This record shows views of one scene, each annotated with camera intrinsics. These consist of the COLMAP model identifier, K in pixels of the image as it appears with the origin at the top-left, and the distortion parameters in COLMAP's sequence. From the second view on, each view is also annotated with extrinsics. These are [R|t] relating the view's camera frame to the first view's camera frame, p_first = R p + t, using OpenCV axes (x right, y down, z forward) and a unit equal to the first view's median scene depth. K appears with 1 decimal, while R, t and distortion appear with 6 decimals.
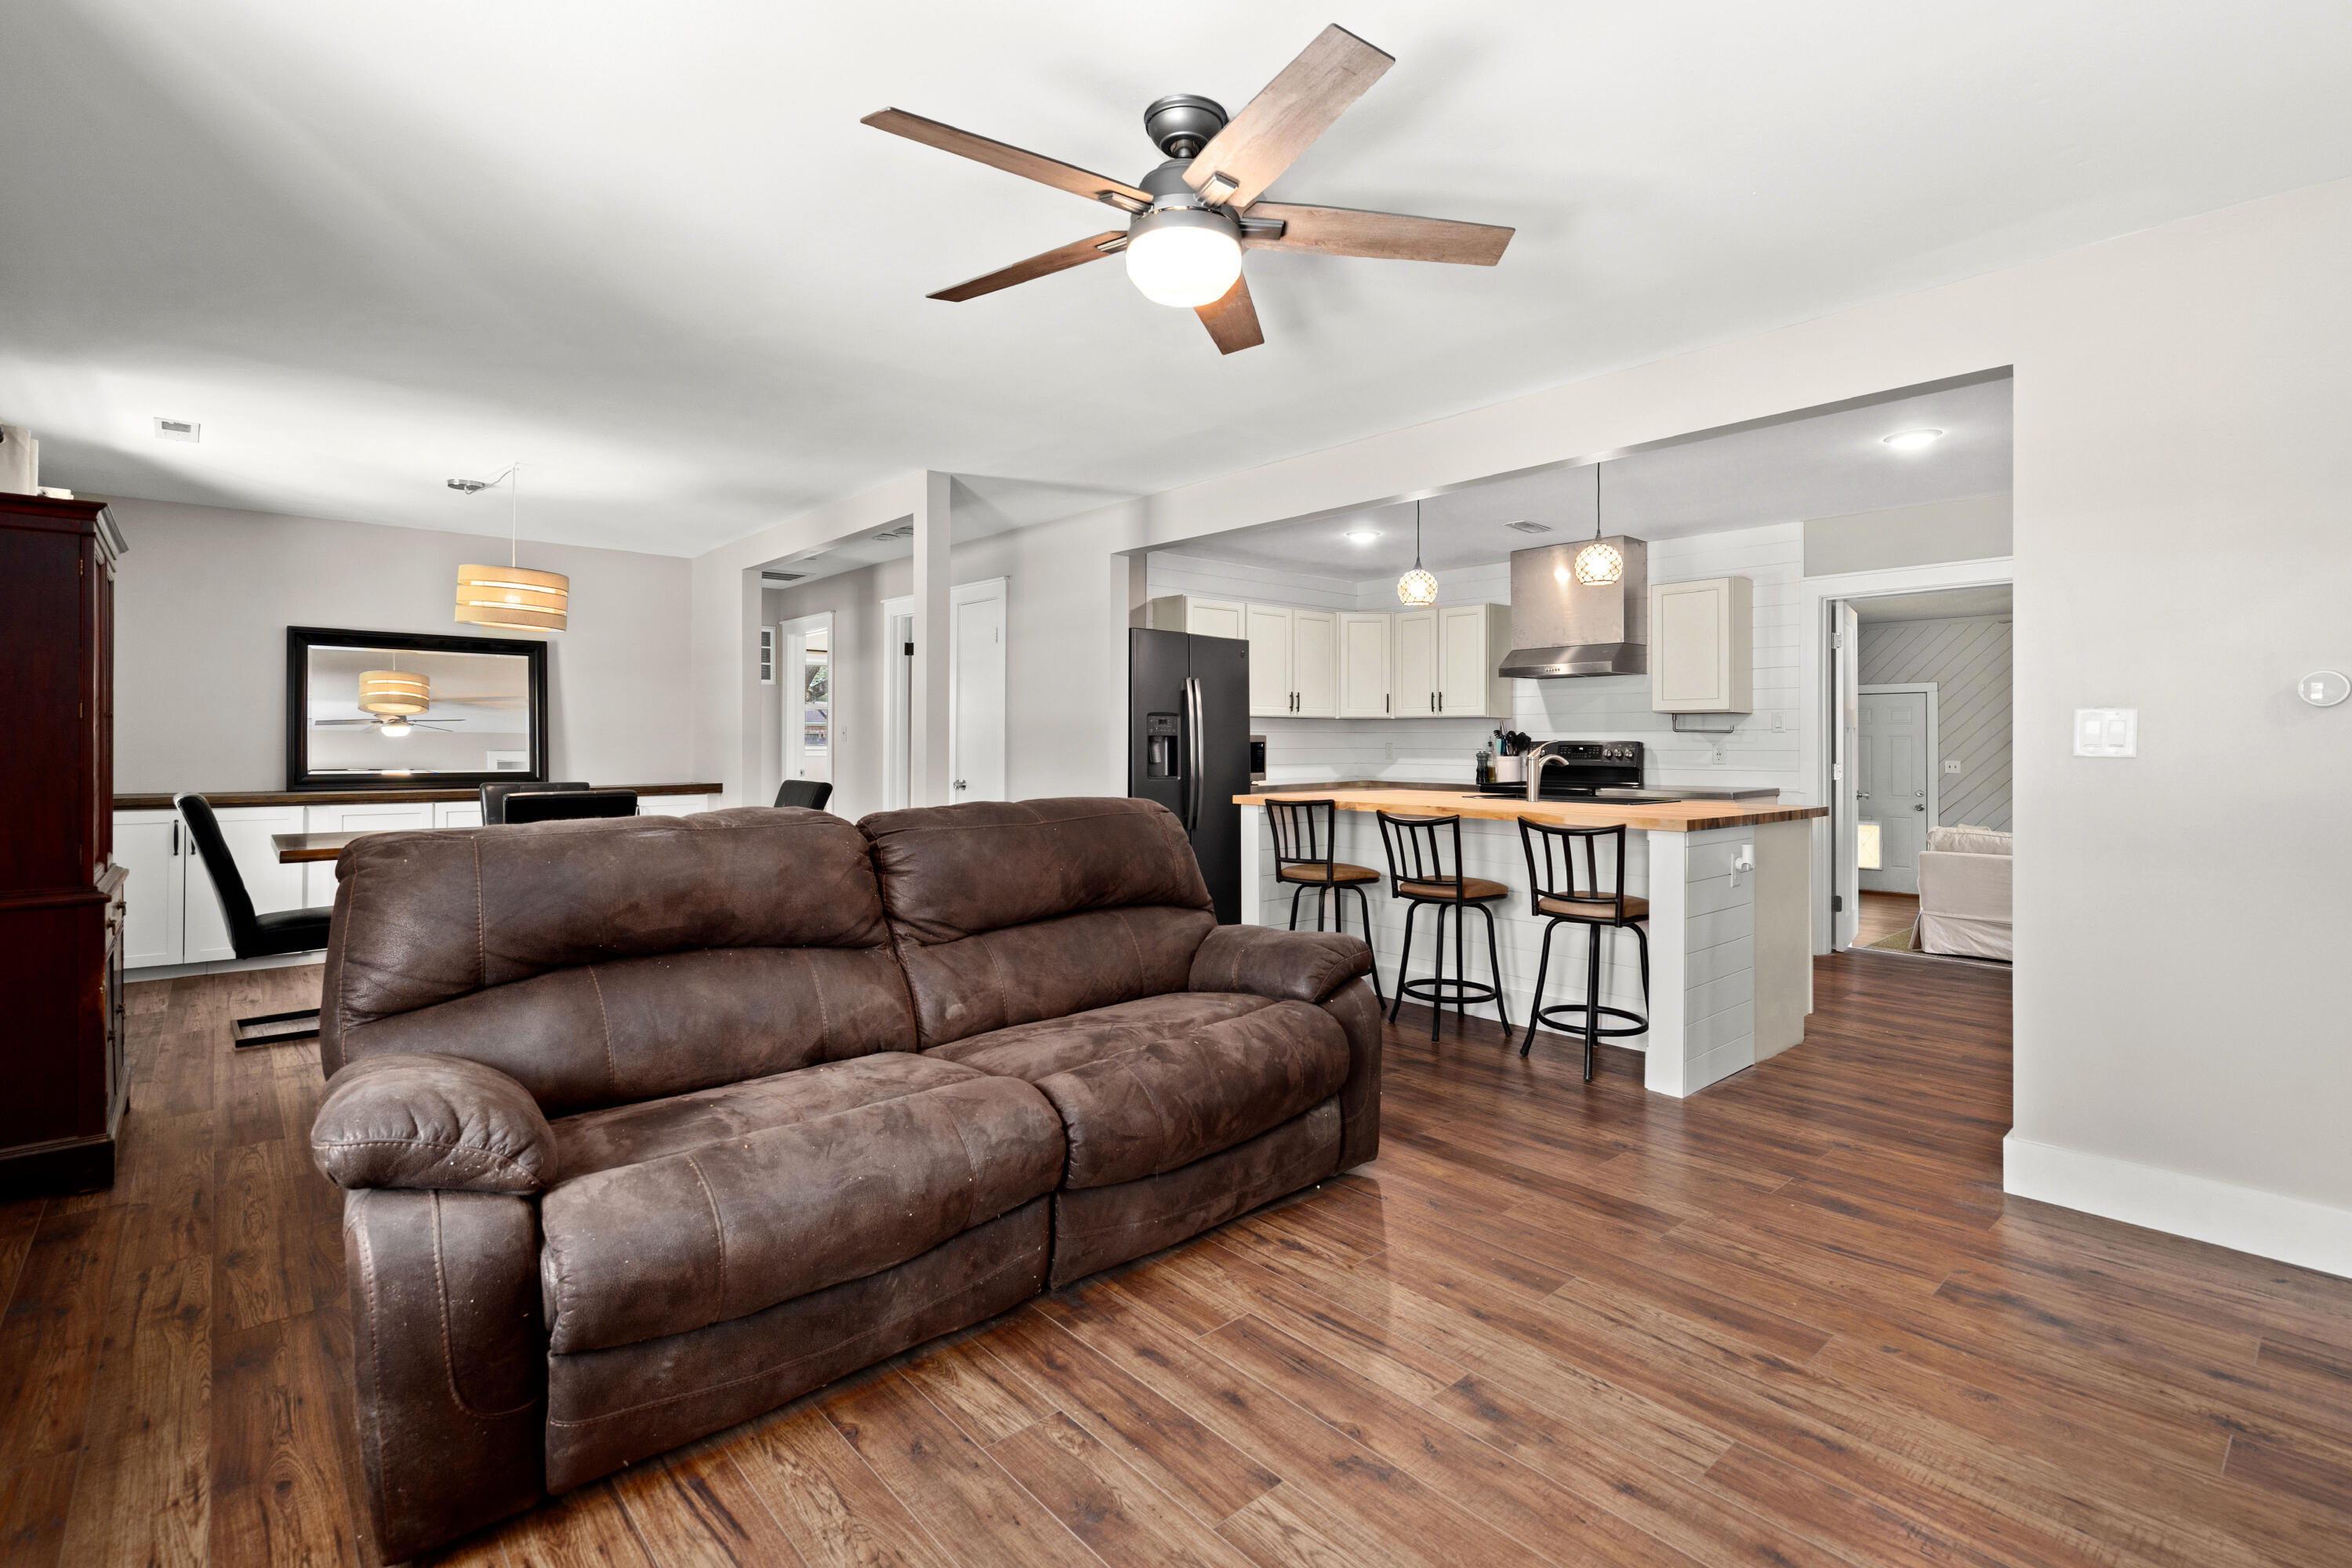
lens RADIAL K [[1094.0, 0, 1180.1], [0, 1094.0, 744.6], [0, 0, 1]] dist [0.001395, 0.000463]
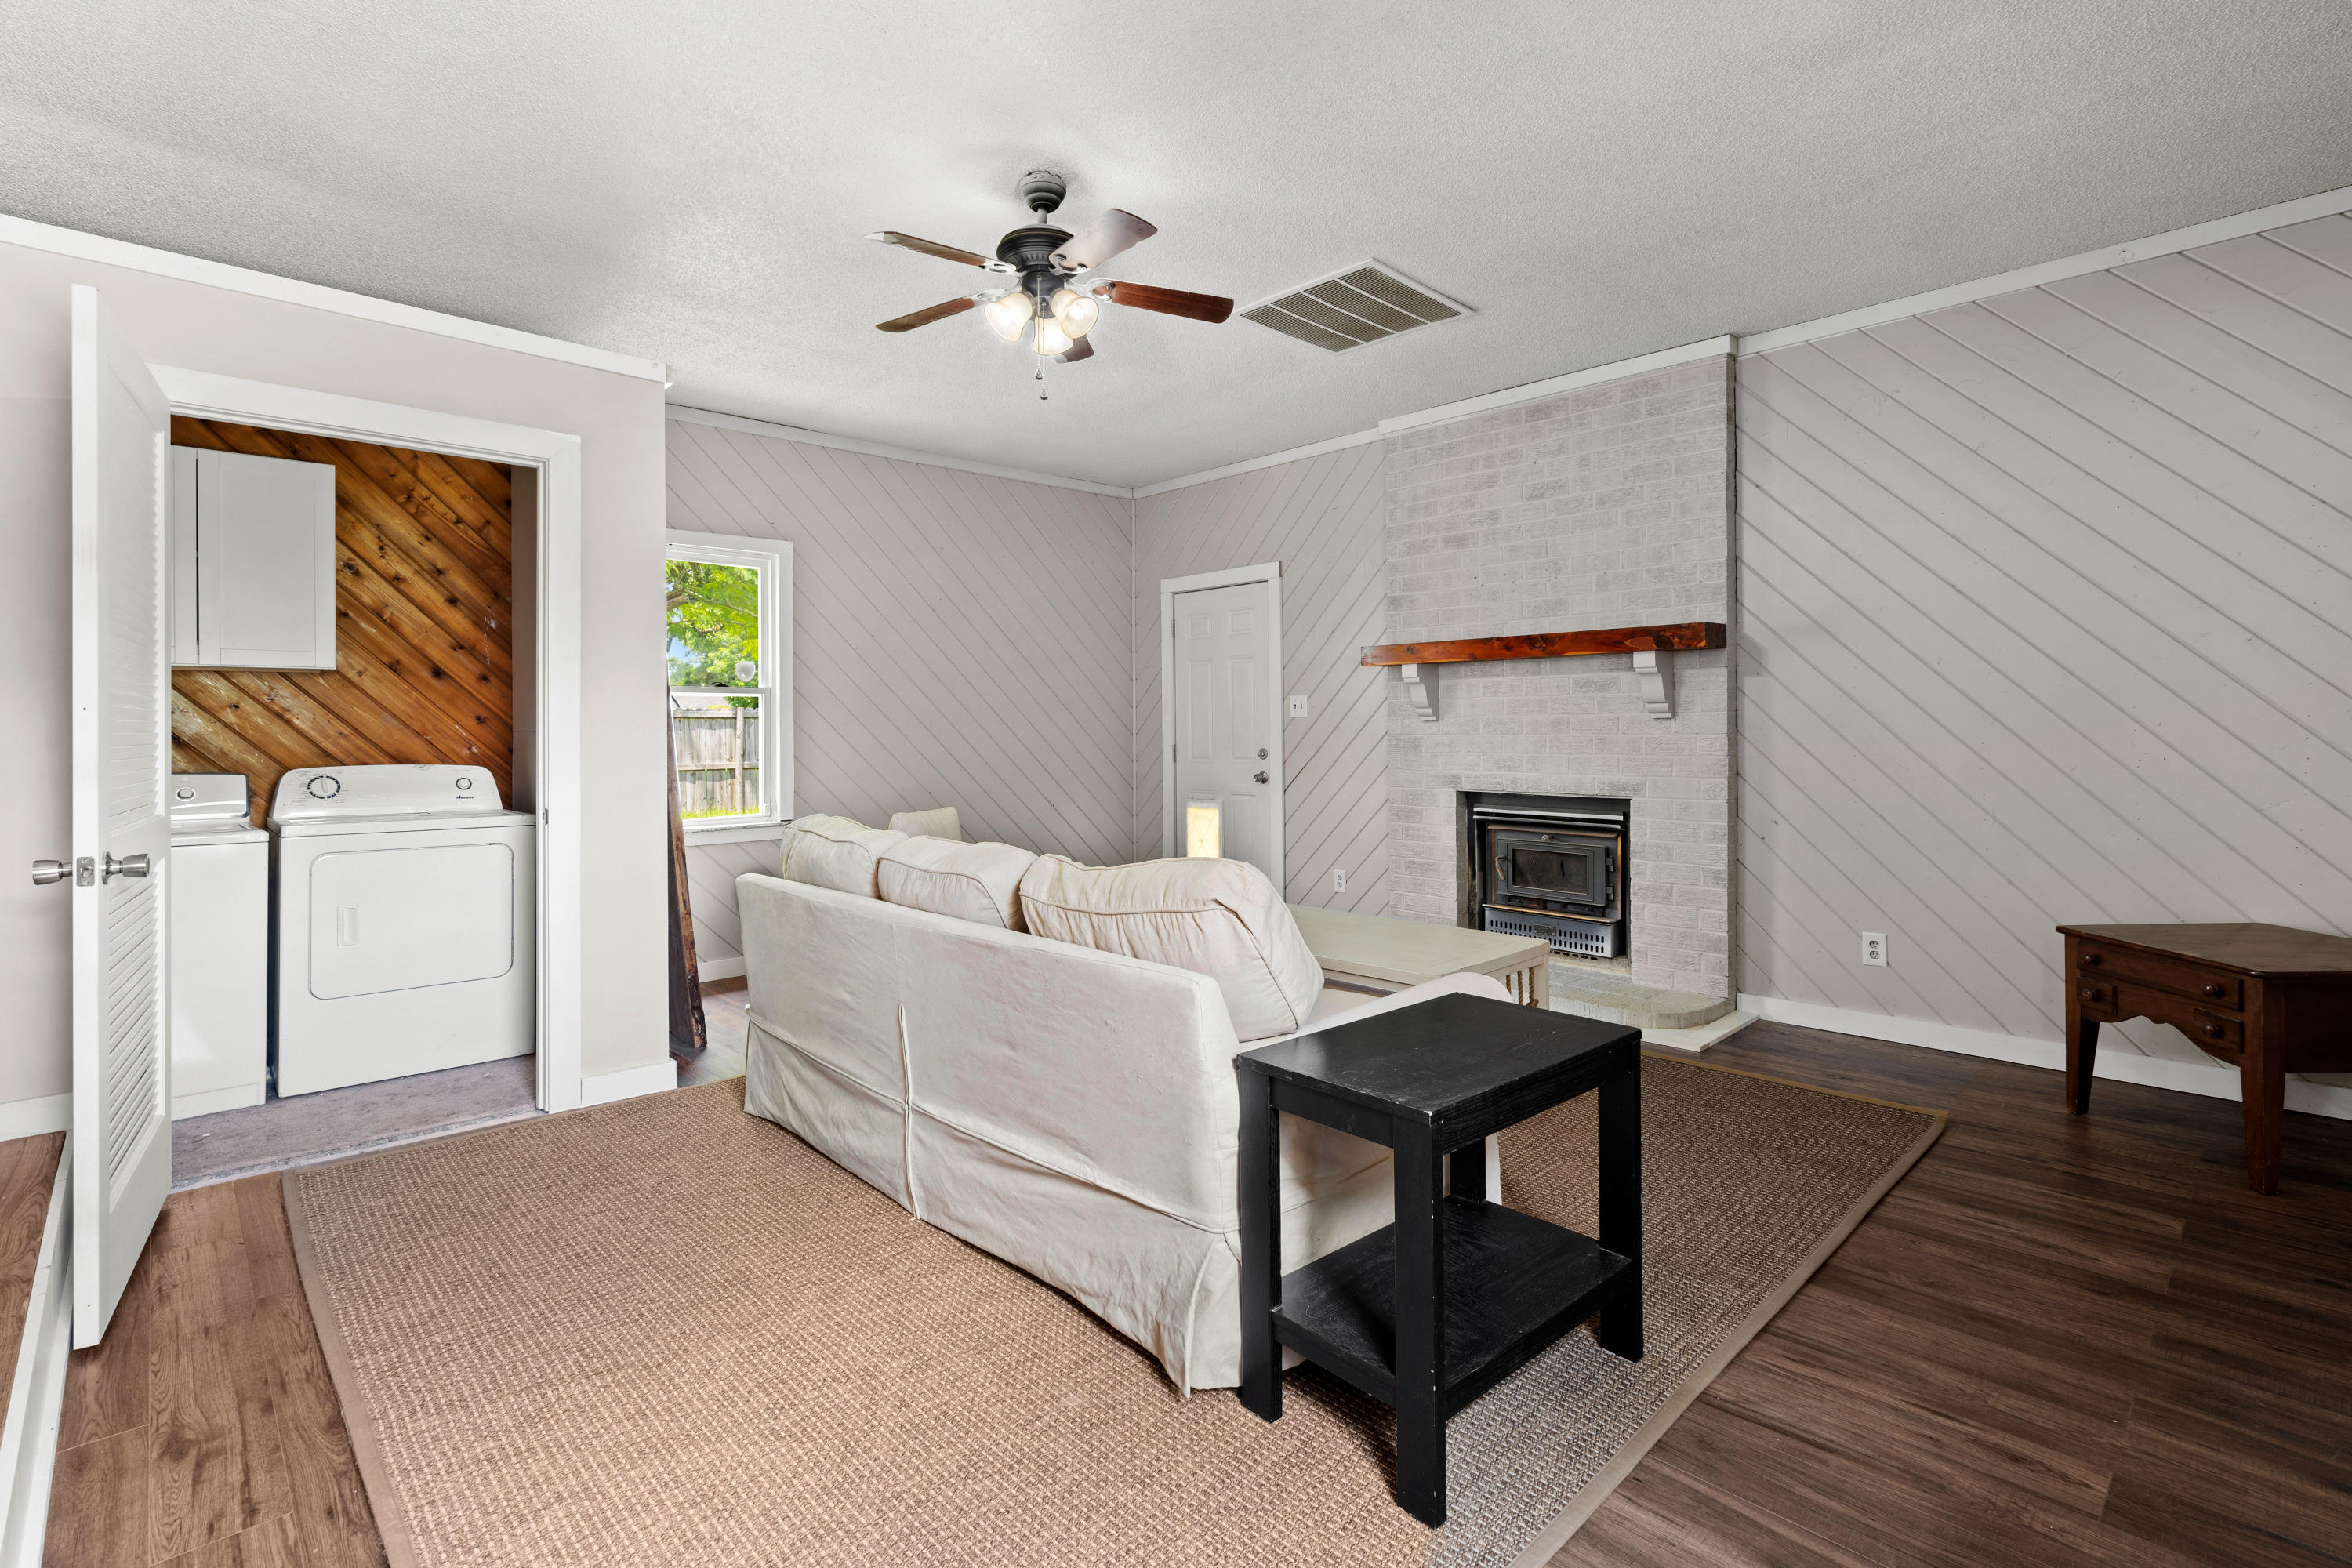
lens RADIAL K [[1101.9, 0, 1178.5], [0, 1101.9, 734.3], [0, 0, 1]] dist [-0.003508, -0.000170]
pose [[0.998753, -0.010119, 0.048890, 0.975998], [0.010071, 0.999949, 0.001237, 0.053714], [-0.048900, -0.000743, 0.998803, 0.669428]]
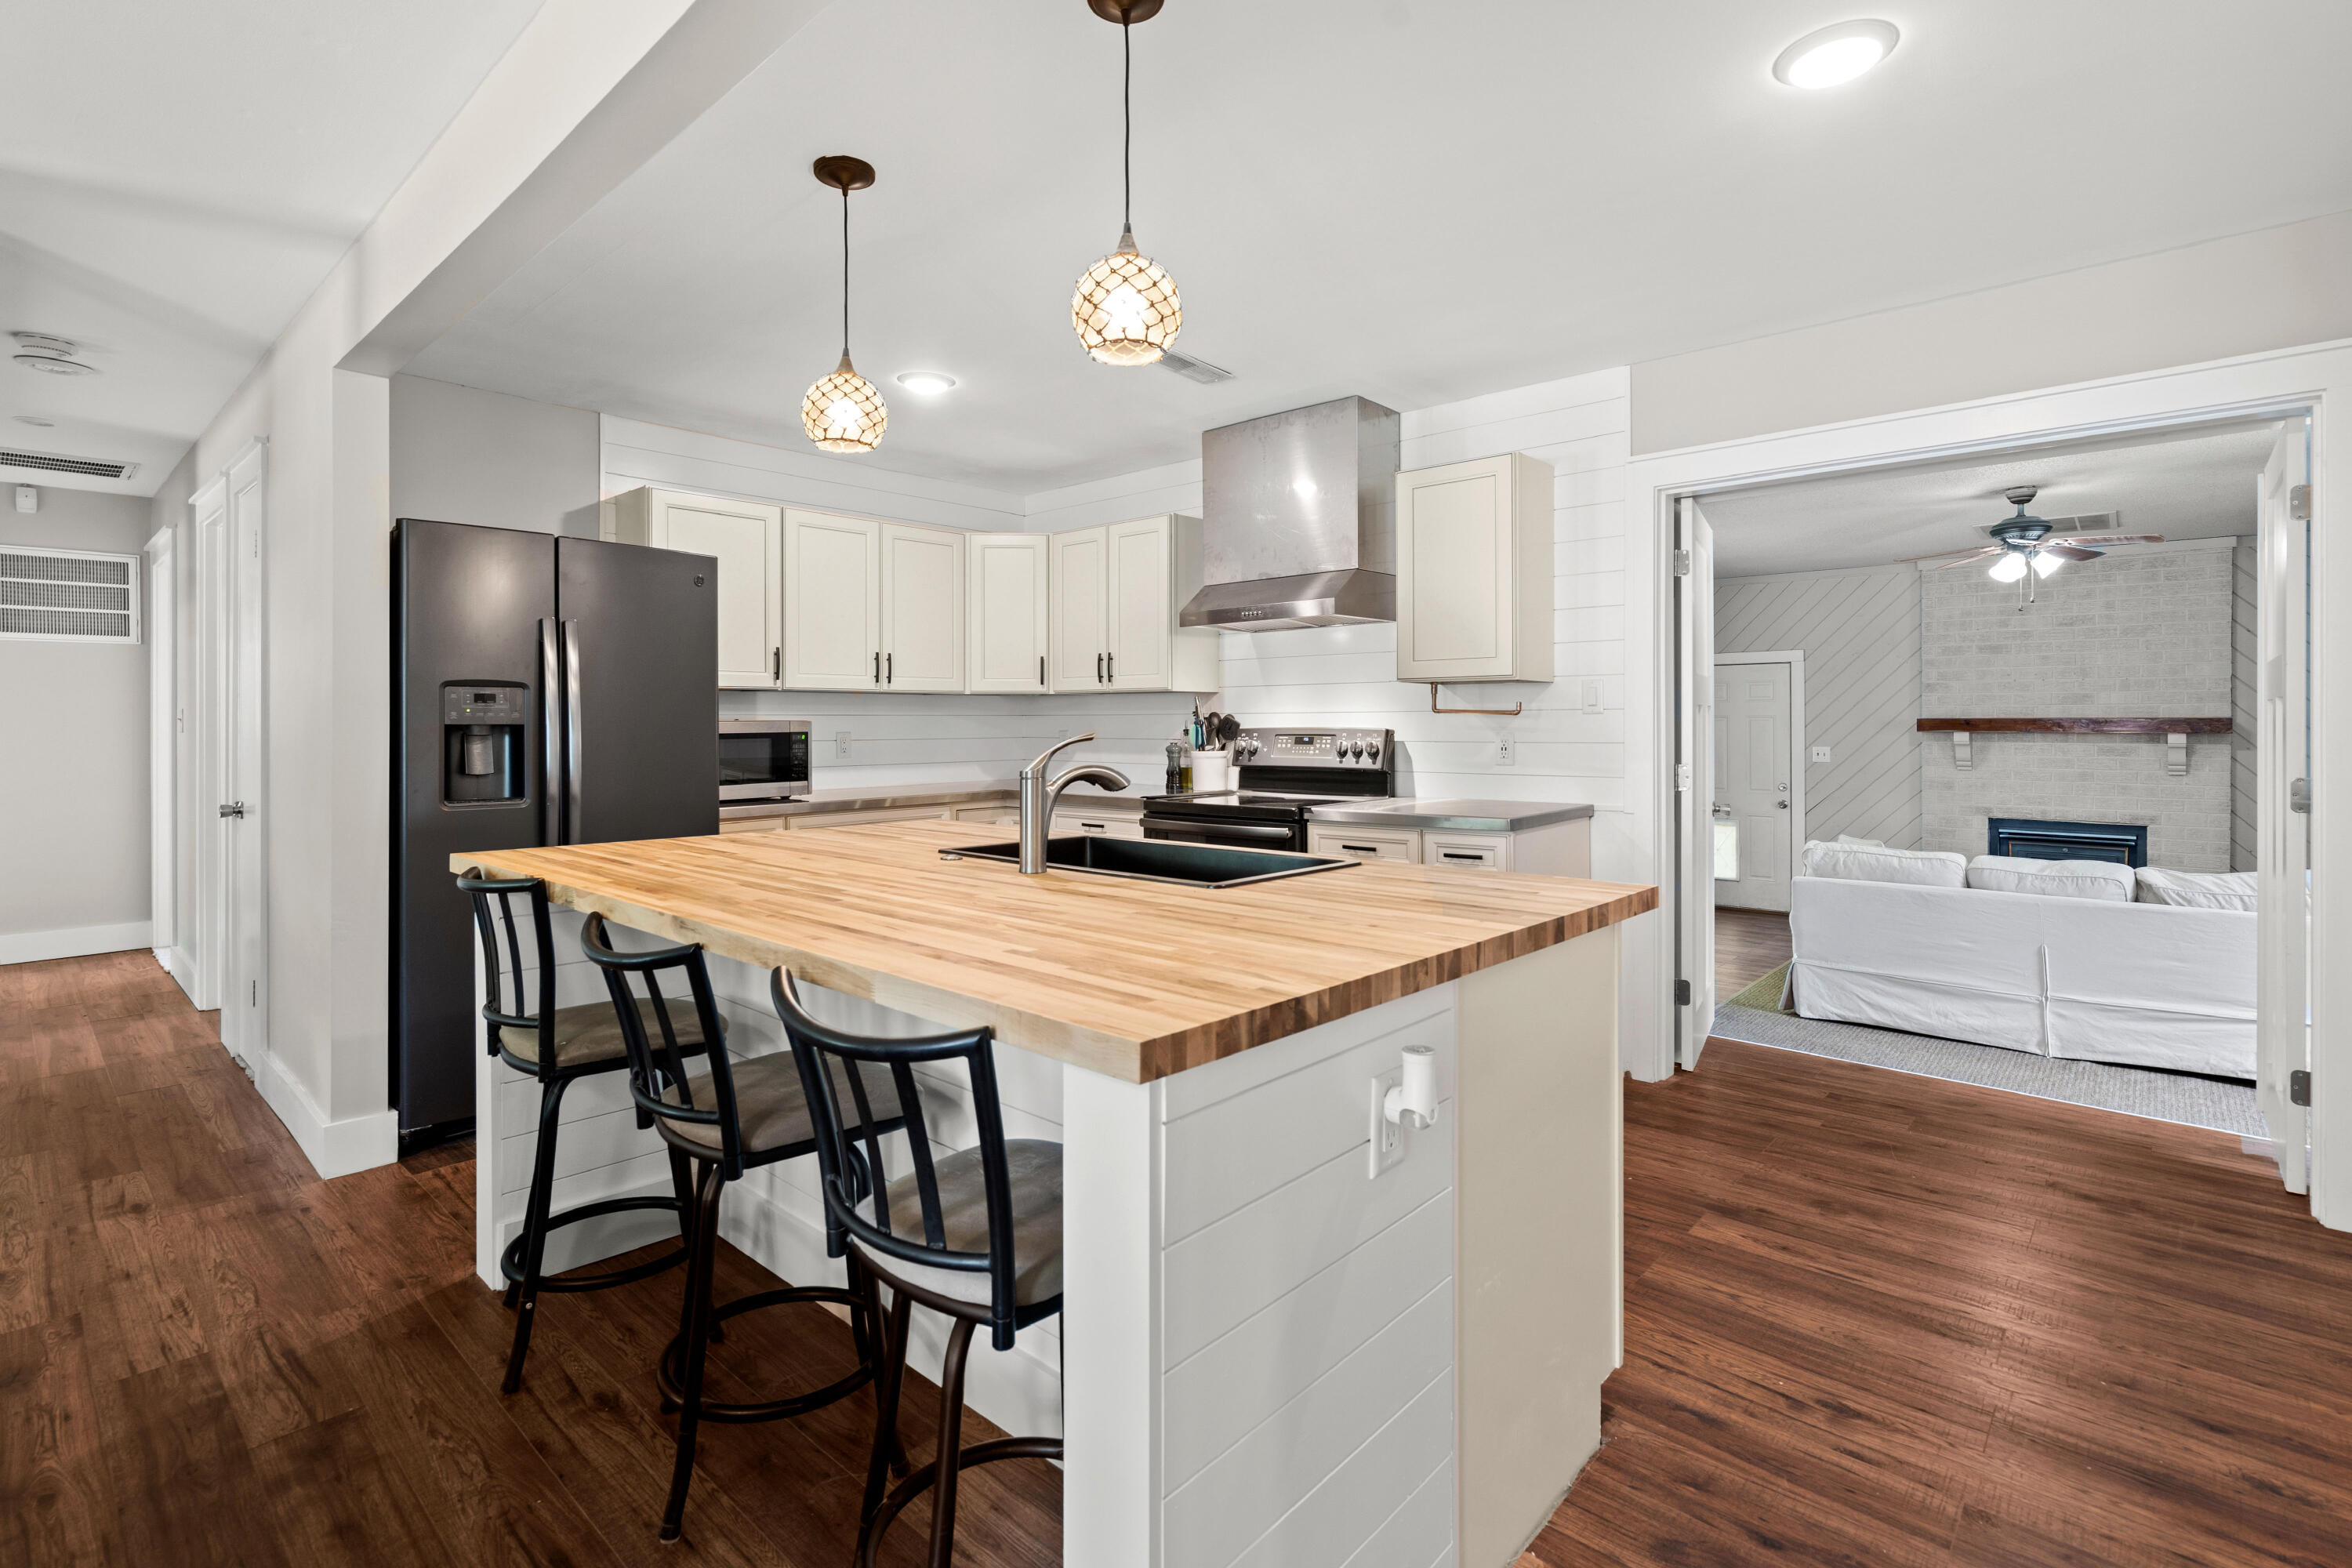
lens RADIAL K [[1101.9, 0, 1178.5], [0, 1101.9, 734.3], [0, 0, 1]] dist [-0.003508, -0.000170]
pose [[0.994415, -0.005489, 0.105401, 0.230654], [0.004757, 0.999963, 0.007199, -0.004402], [-0.105436, -0.006658, 0.994404, 0.378148]]
